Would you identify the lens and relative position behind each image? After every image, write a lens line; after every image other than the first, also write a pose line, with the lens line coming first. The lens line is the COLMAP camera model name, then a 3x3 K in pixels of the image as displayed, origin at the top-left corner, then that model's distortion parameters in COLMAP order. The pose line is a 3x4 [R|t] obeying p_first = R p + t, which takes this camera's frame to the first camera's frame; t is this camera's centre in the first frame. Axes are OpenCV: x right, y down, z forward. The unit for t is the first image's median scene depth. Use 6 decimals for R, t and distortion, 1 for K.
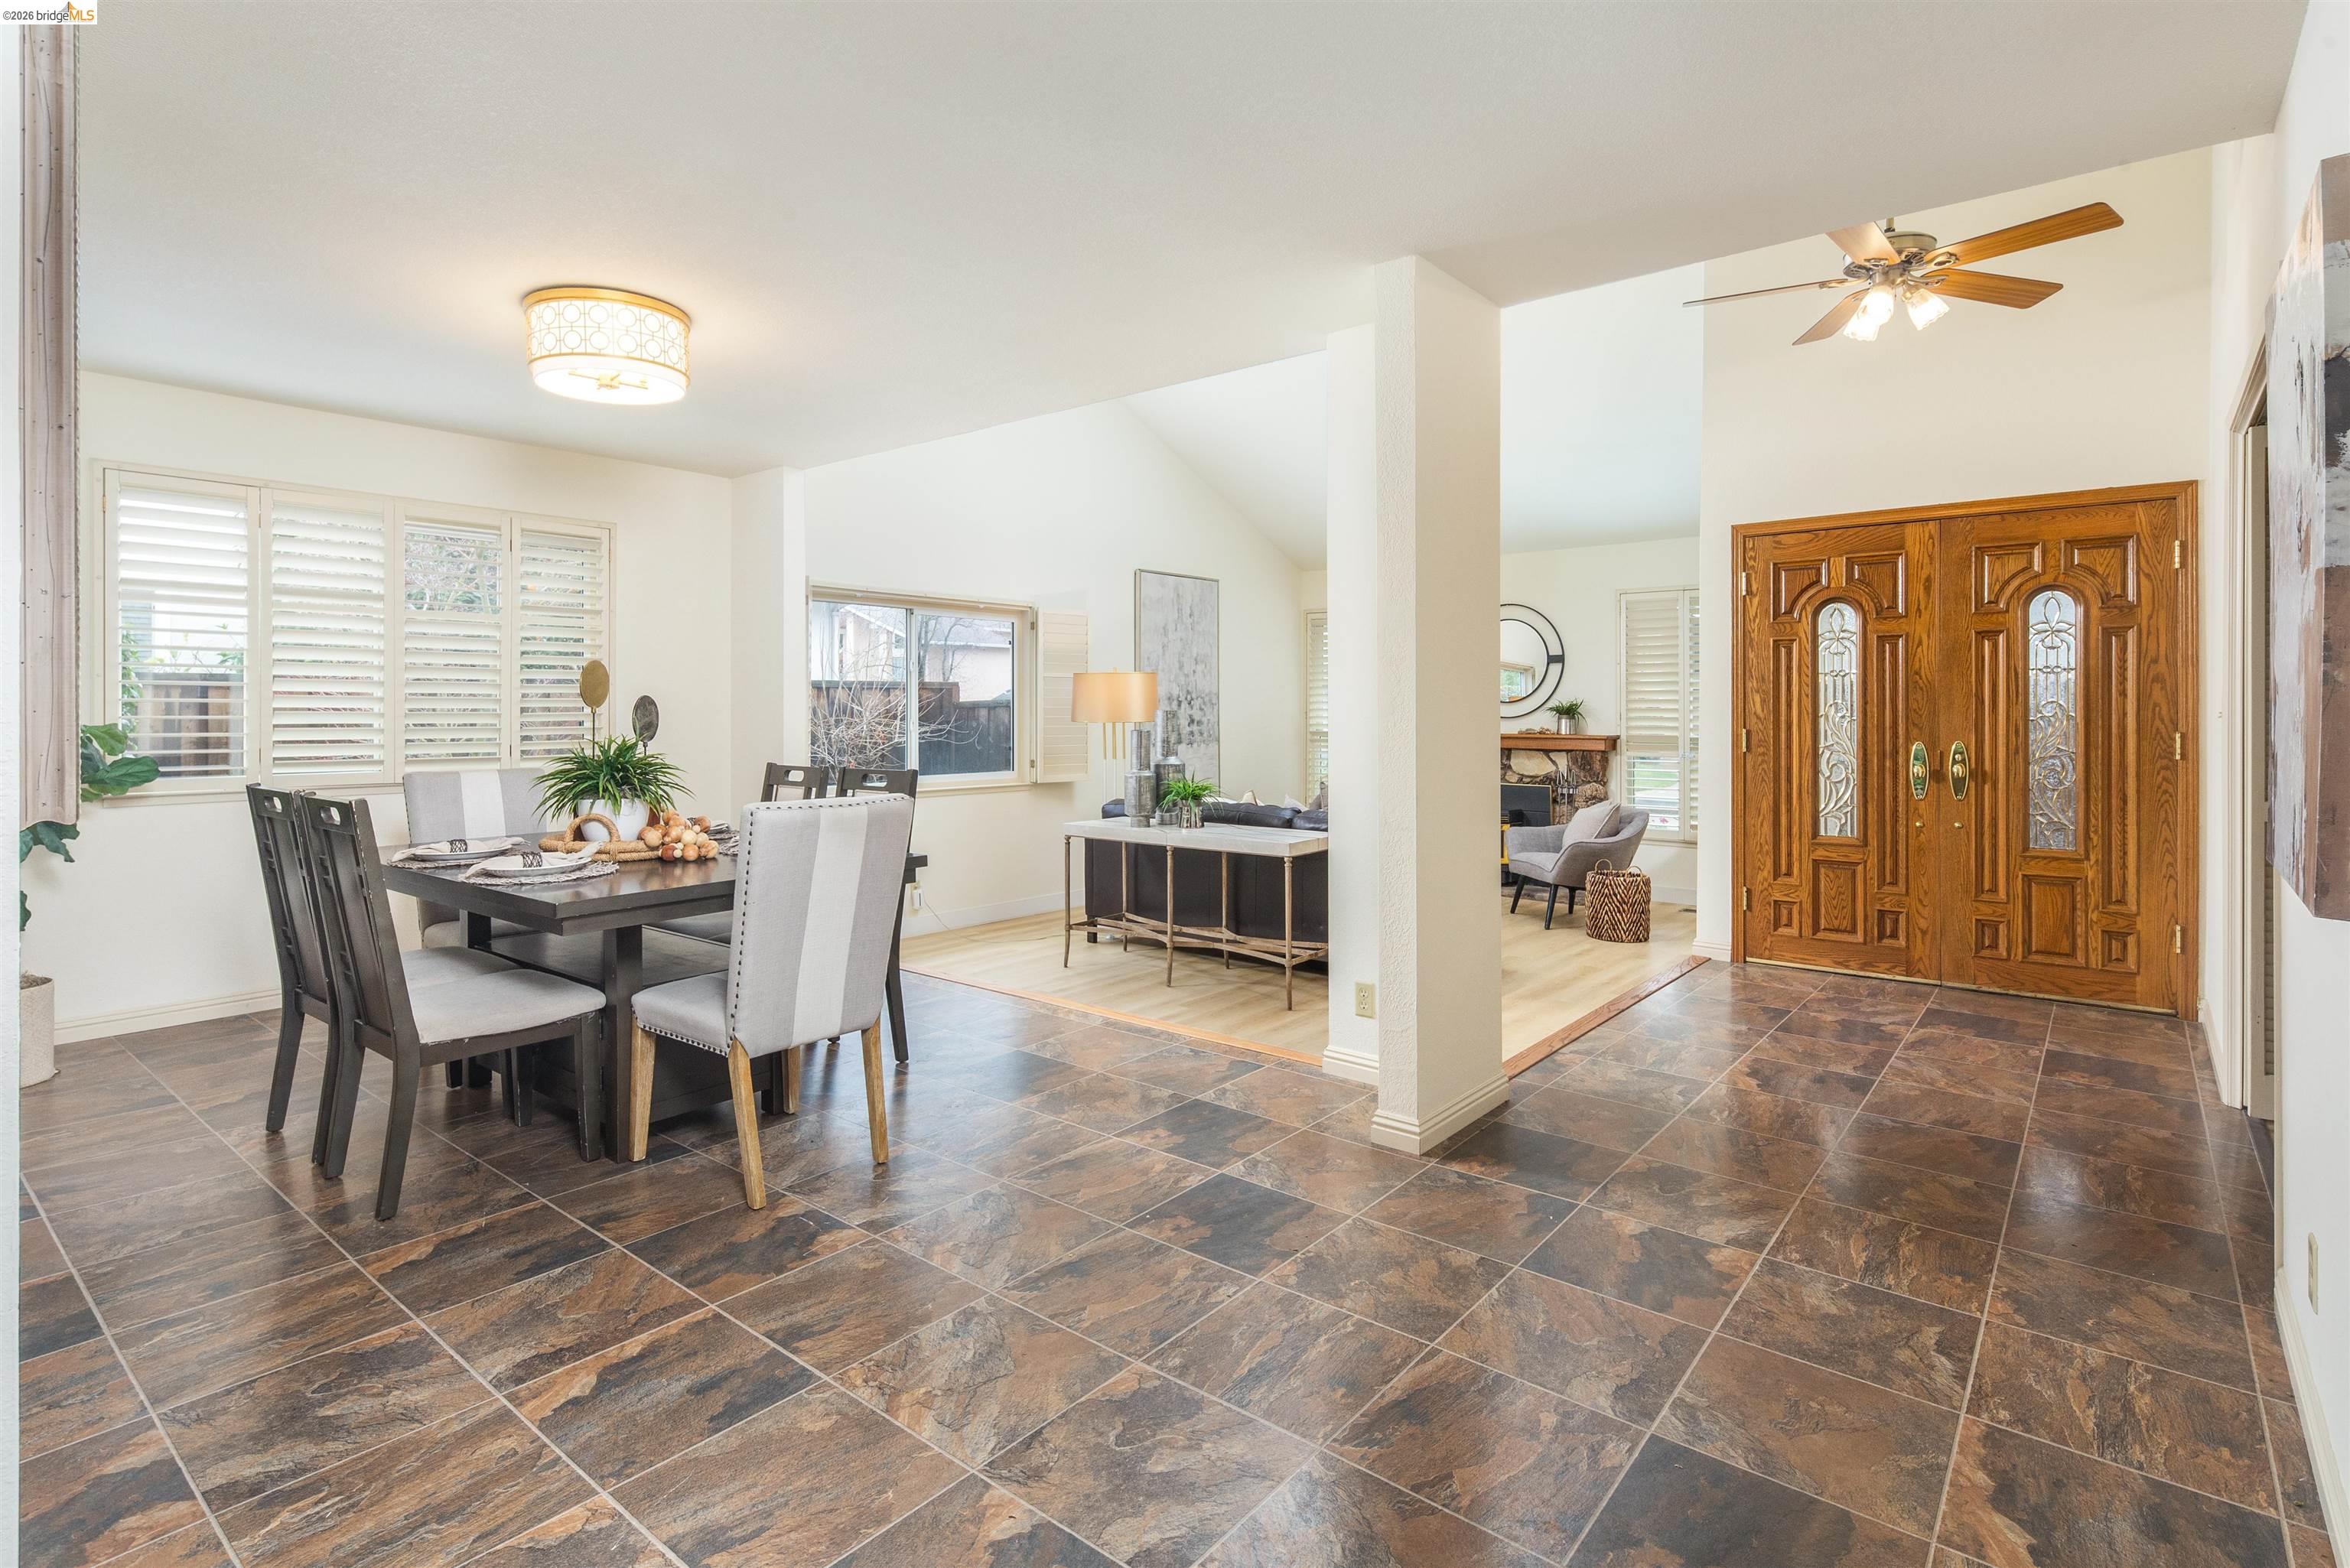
lens RADIAL K [[1152.8, 0, 1147.6], [0, 1152.8, 721.7], [0, 0, 1]] dist [0.008676, -0.004426]
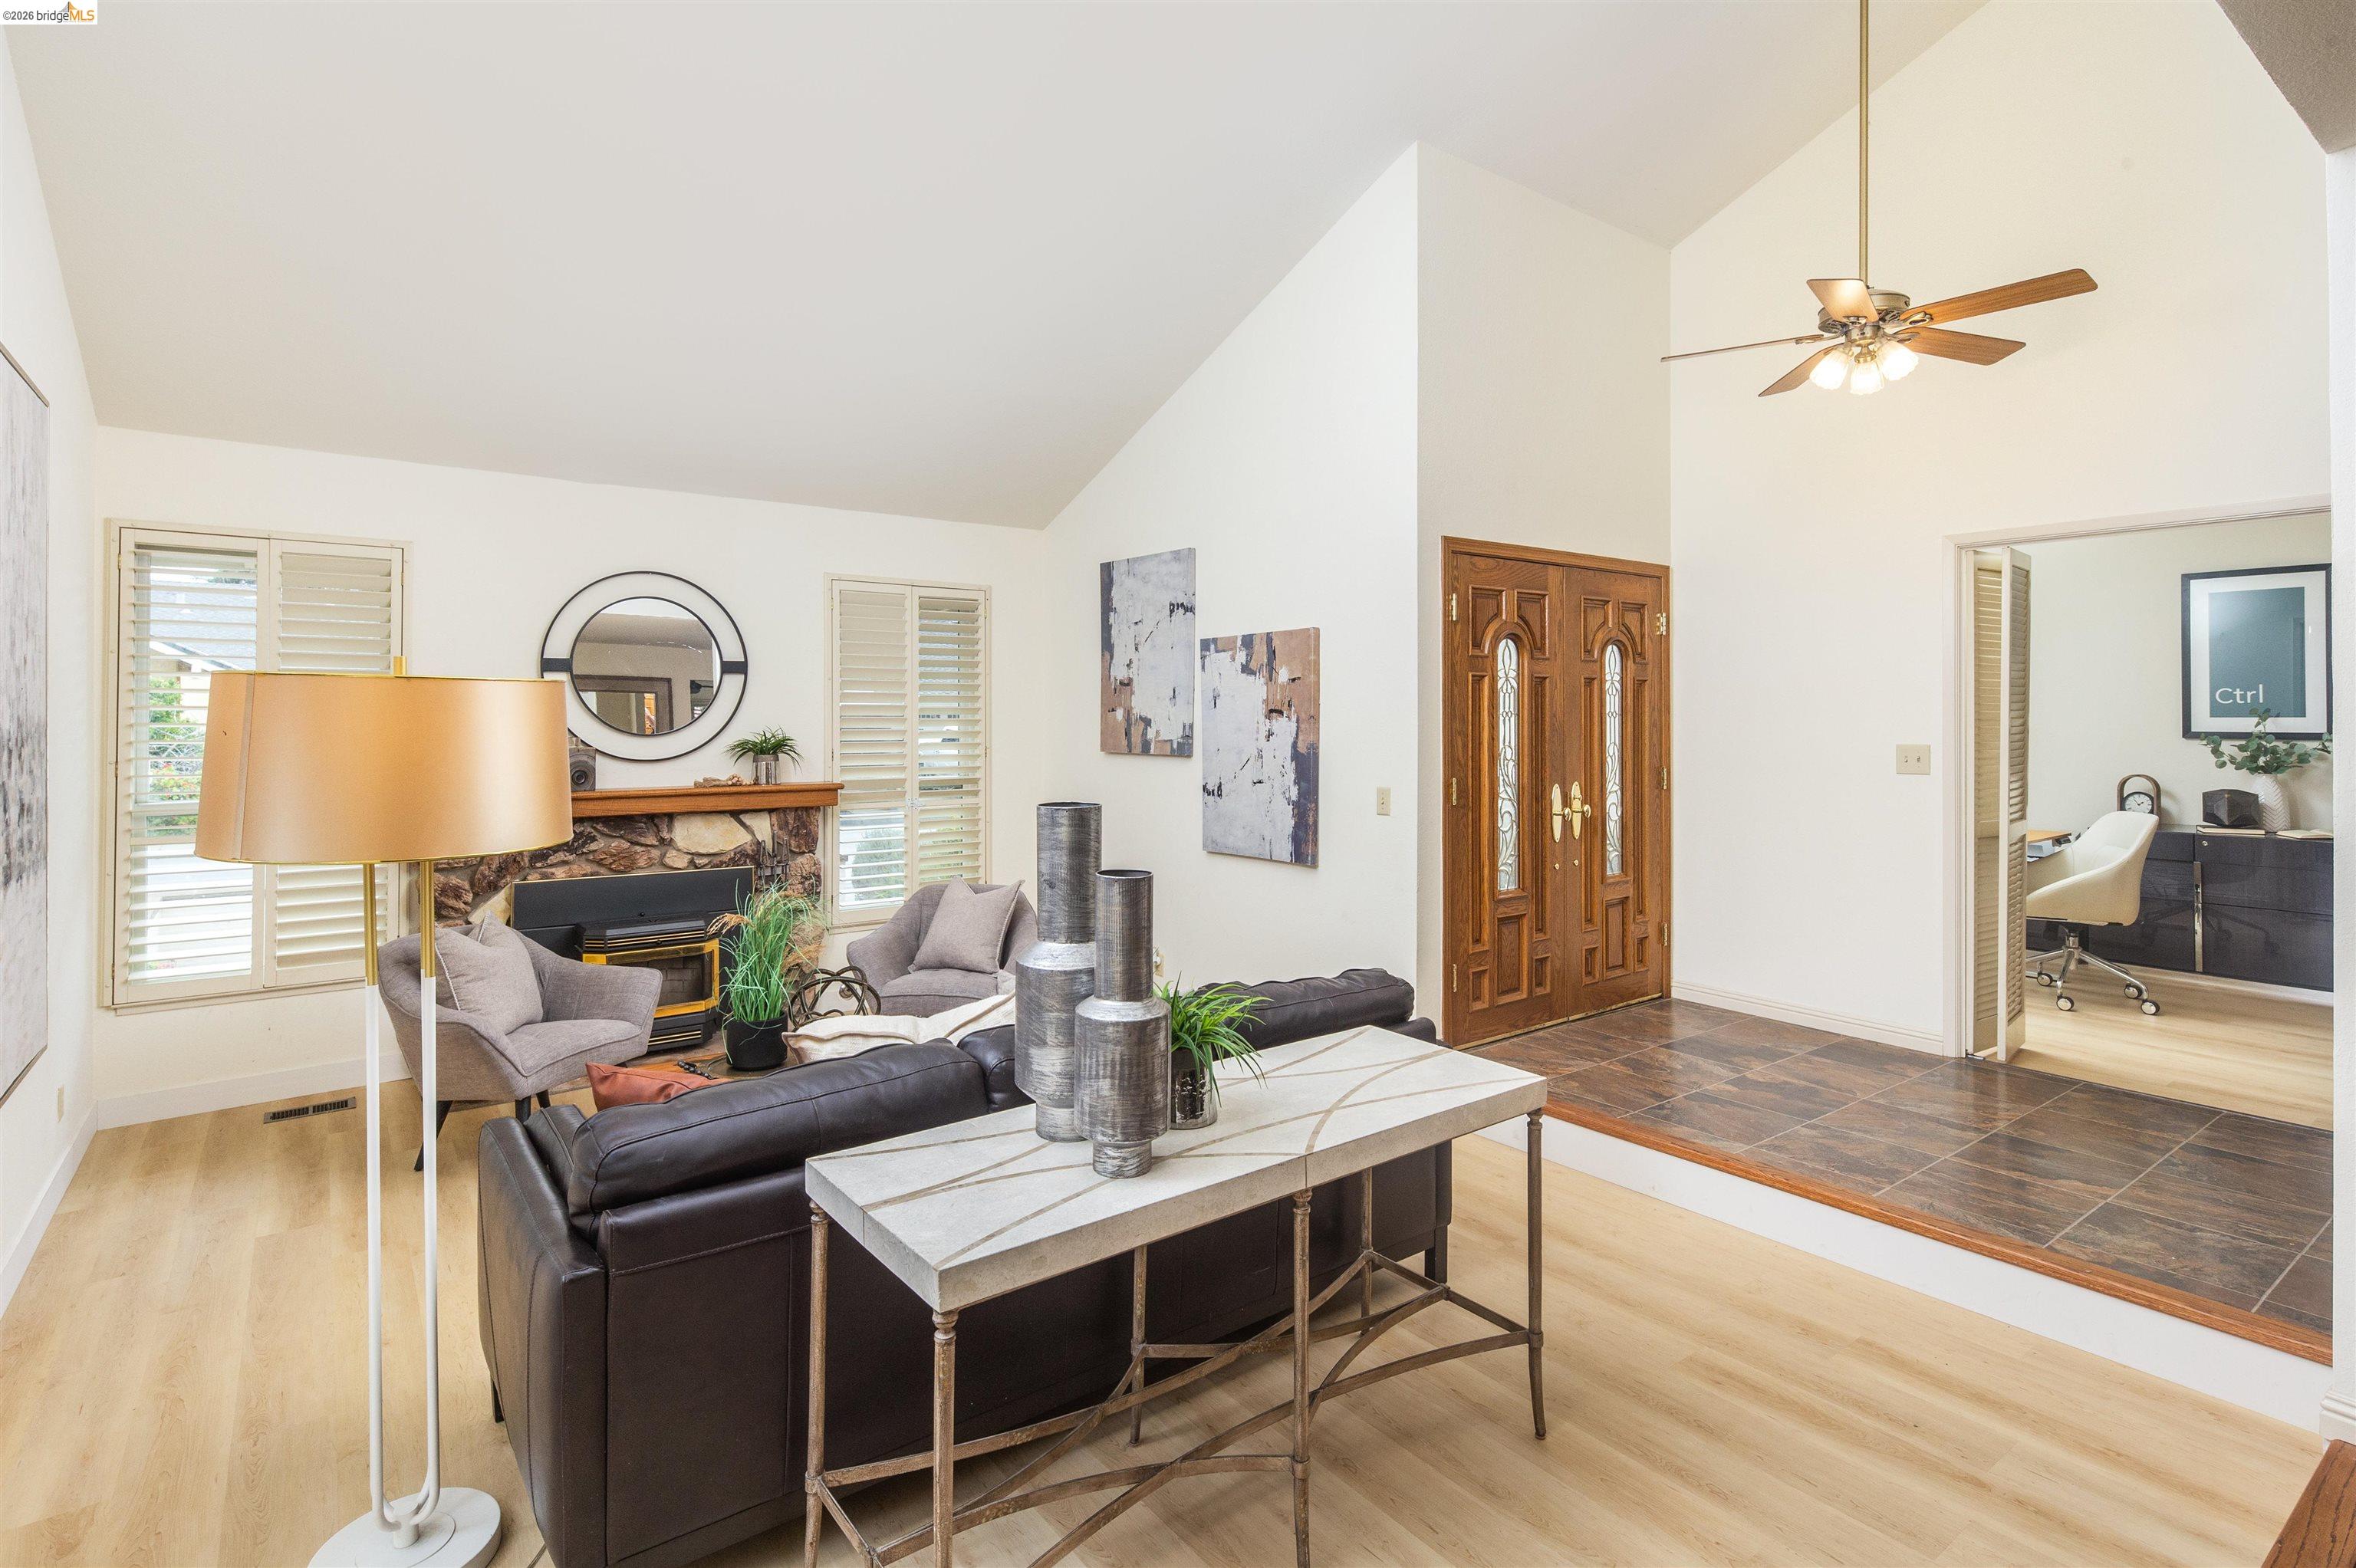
lens RADIAL K [[1155.6, 0, 1181.1], [0, 1155.6, 702.8], [0, 0, 1]] dist [0.008676, -0.004426]
pose [[0.232611, 0.009406, 0.972524, -0.423204], [0.009125, 0.999888, -0.011854, -0.048542], [-0.972527, 0.011631, 0.232499, 1.186374]]
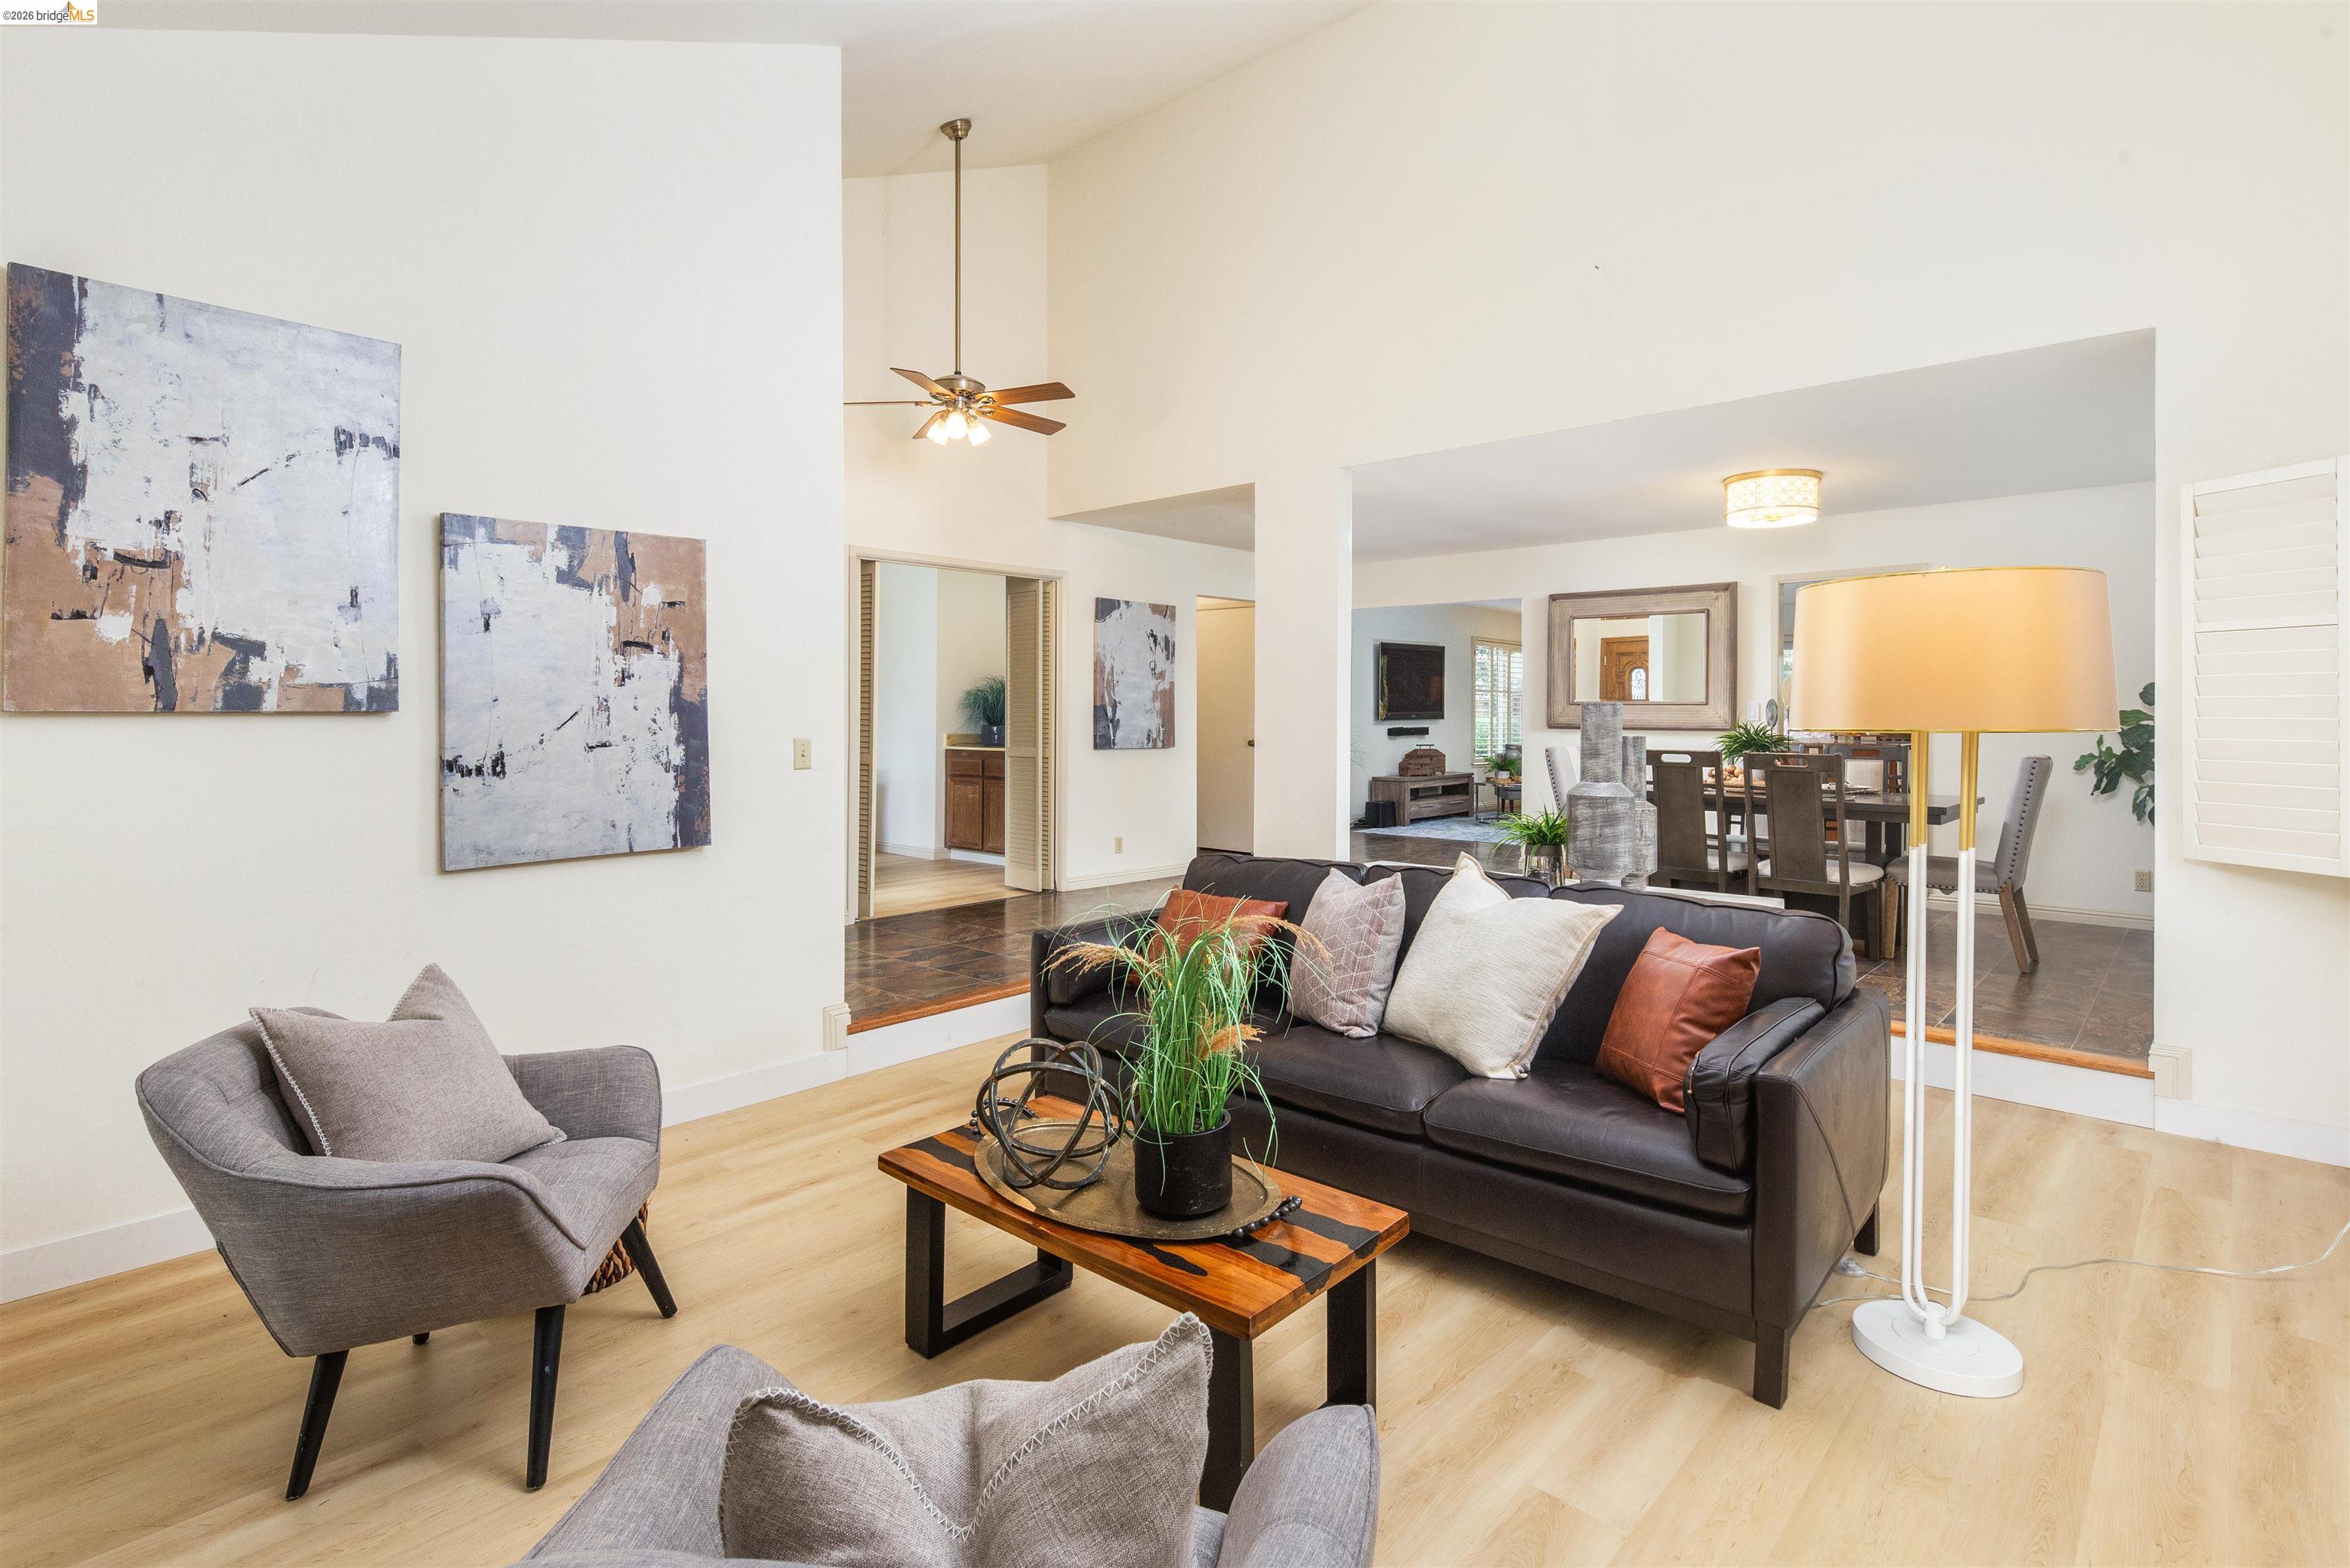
lens RADIAL K [[1152.8, 0, 1159.8], [0, 1152.8, 706.3], [0, 0, 1]] dist [0.008676, -0.004426]
pose [[-0.998987, -0.000375, 0.044999, 0.286149], [-0.000212, 0.999993, 0.003621, -0.012840], [-0.045000, 0.003608, -0.998980, 2.139498]]
